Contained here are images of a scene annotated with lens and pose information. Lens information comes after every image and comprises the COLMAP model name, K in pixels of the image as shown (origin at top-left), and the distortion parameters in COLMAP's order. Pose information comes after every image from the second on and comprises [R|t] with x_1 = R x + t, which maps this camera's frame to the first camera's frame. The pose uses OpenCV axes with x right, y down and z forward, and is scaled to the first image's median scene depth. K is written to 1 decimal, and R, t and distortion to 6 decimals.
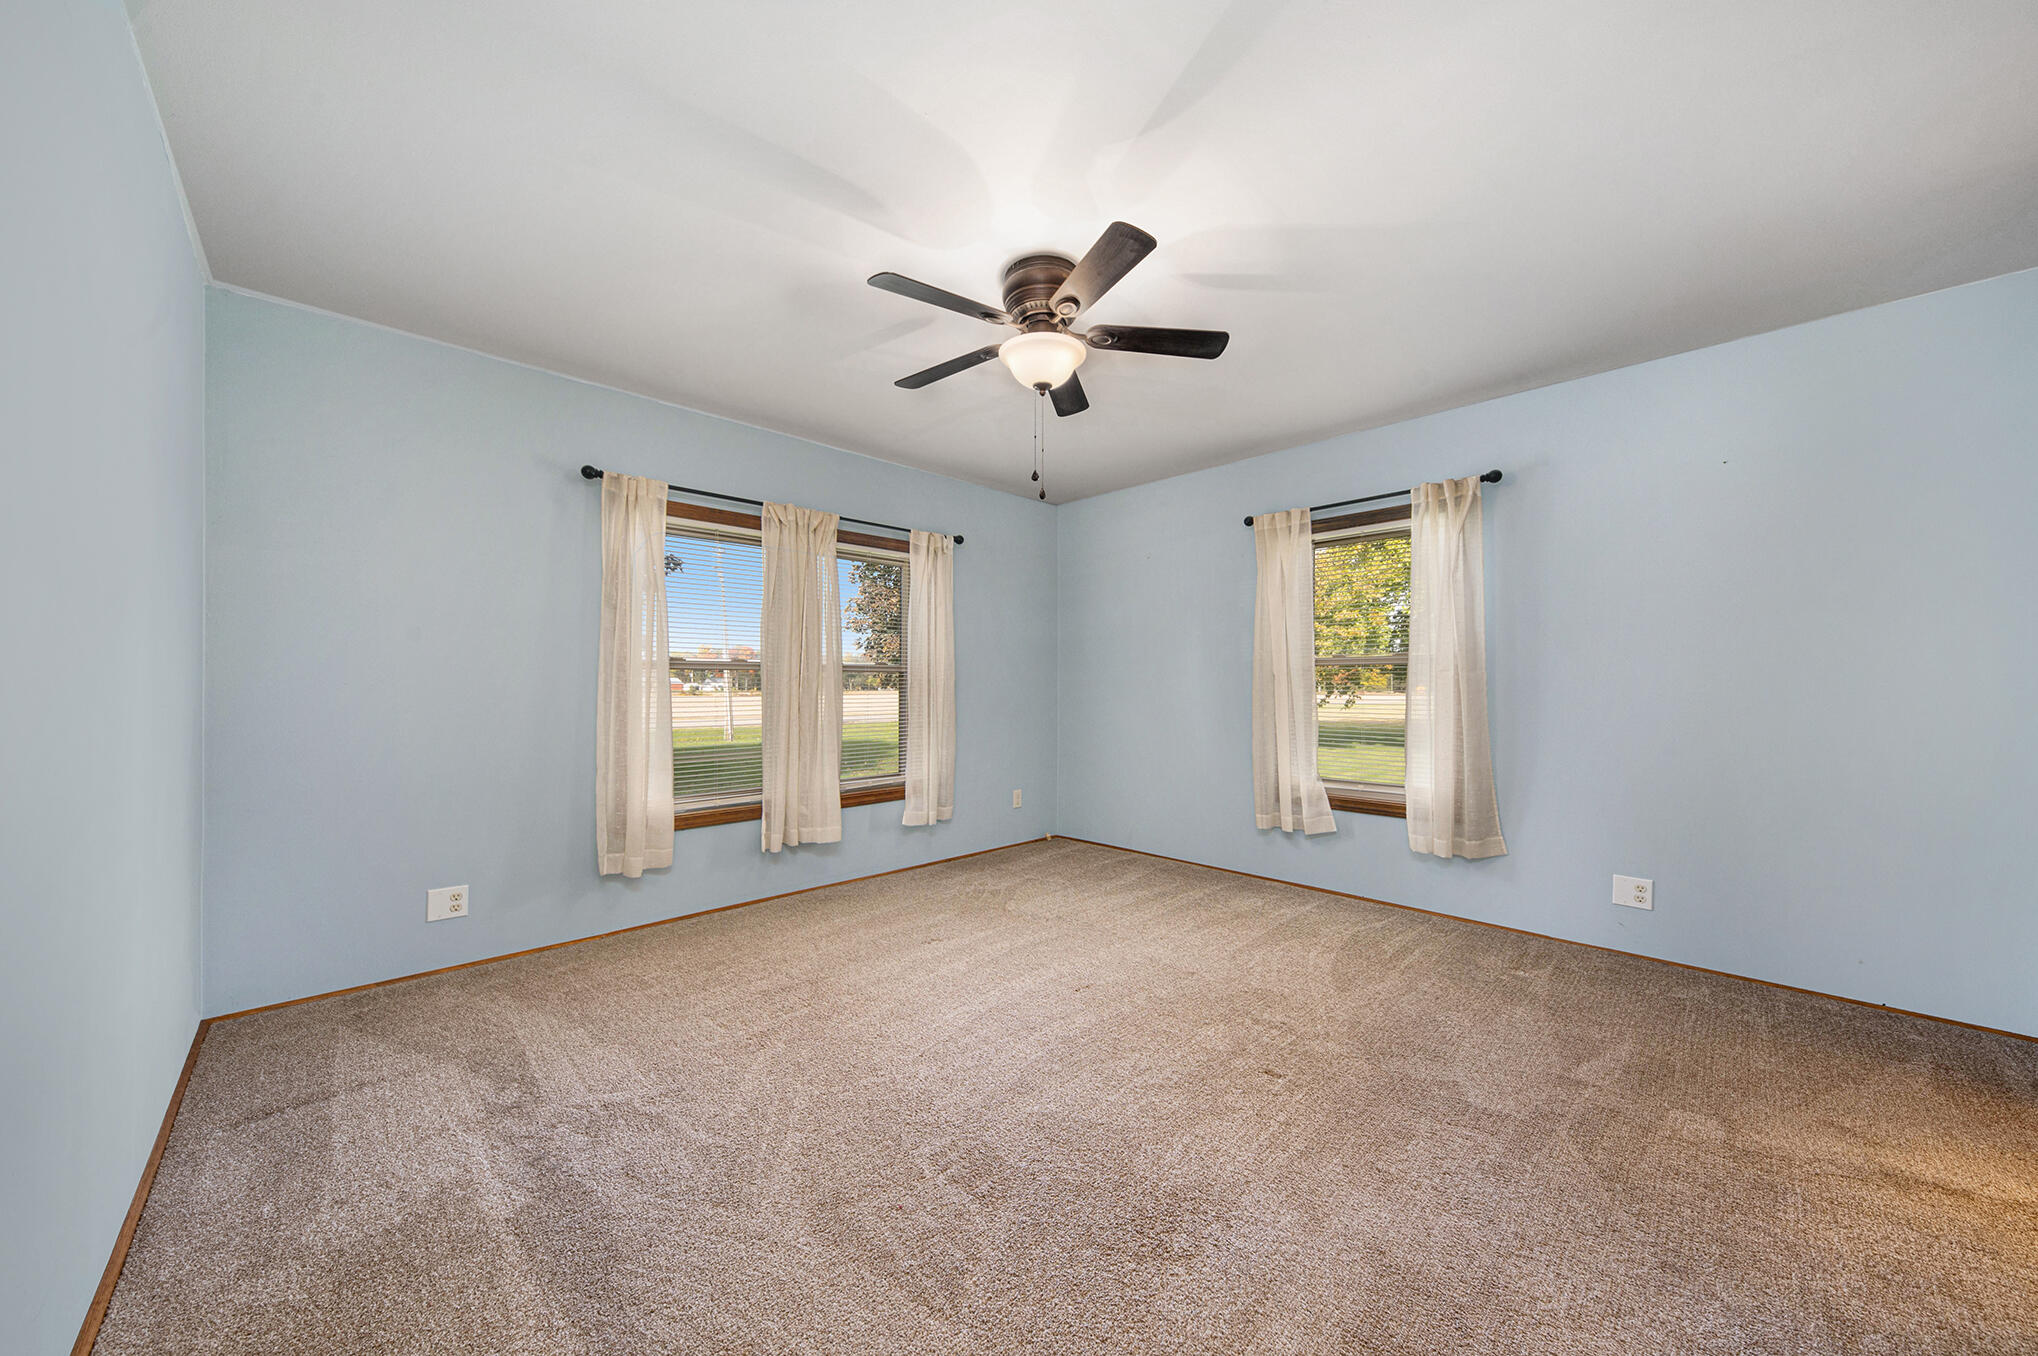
lens RADIAL K [[712.7, 0, 1024.6], [0, 712.7, 679.7], [0, 0, 1]] dist [0.000529, -0.000041]
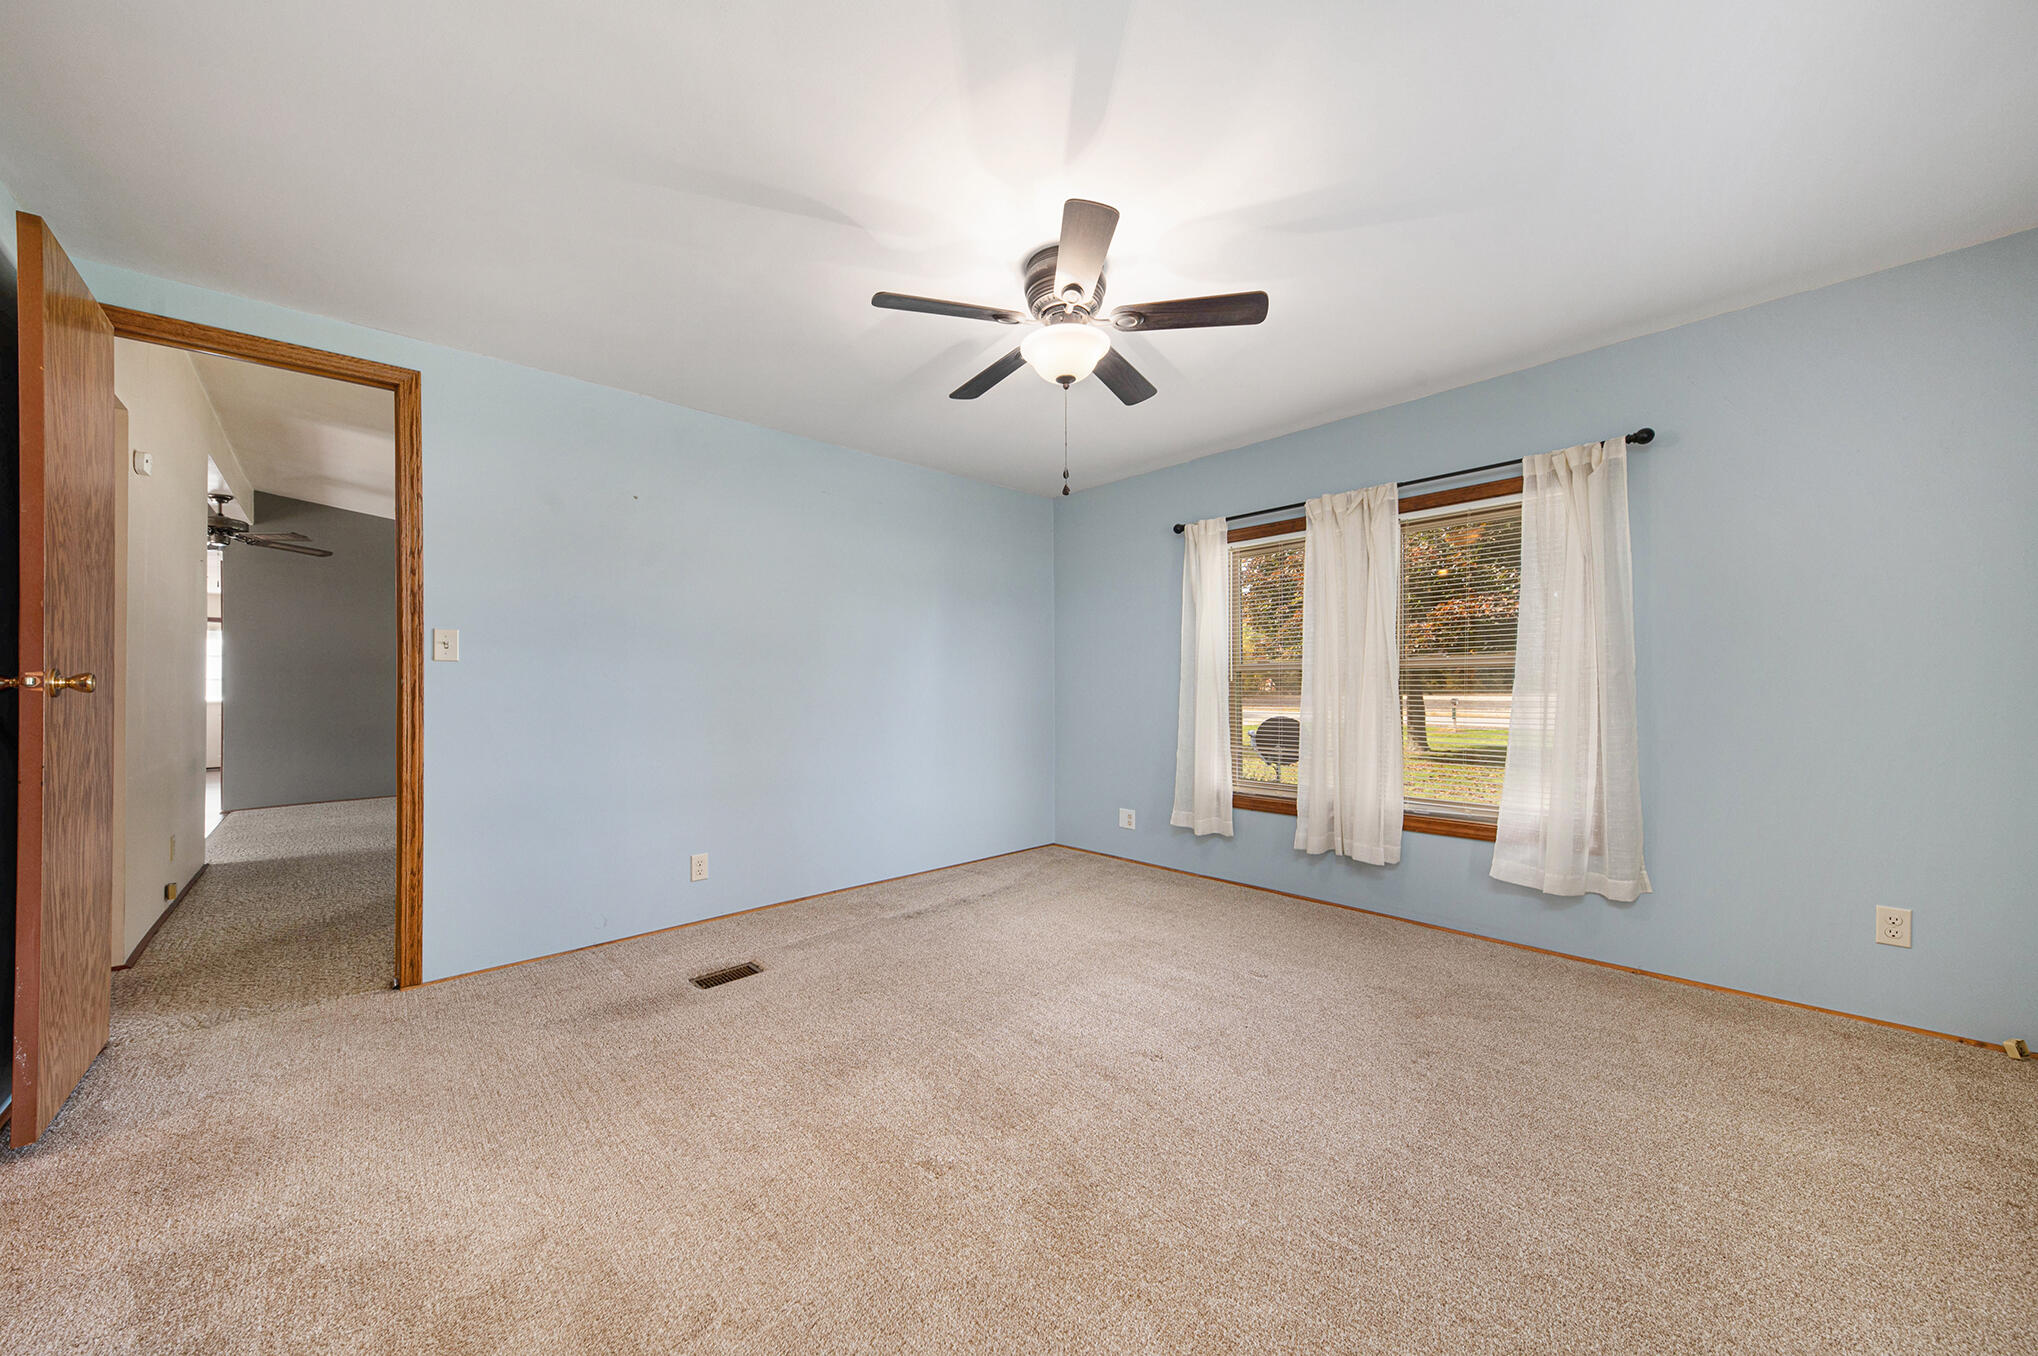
lens RADIAL K [[712.7, 0, 1024.6], [0, 712.7, 684.3], [0, 0, 1]] dist [0.000529, -0.000041]
pose [[-0.008736, -0.004147, -0.999953, 0.717138], [0.009341, 0.999947, -0.004229, 0.010061], [0.999918, -0.009377, -0.008697, 0.690459]]
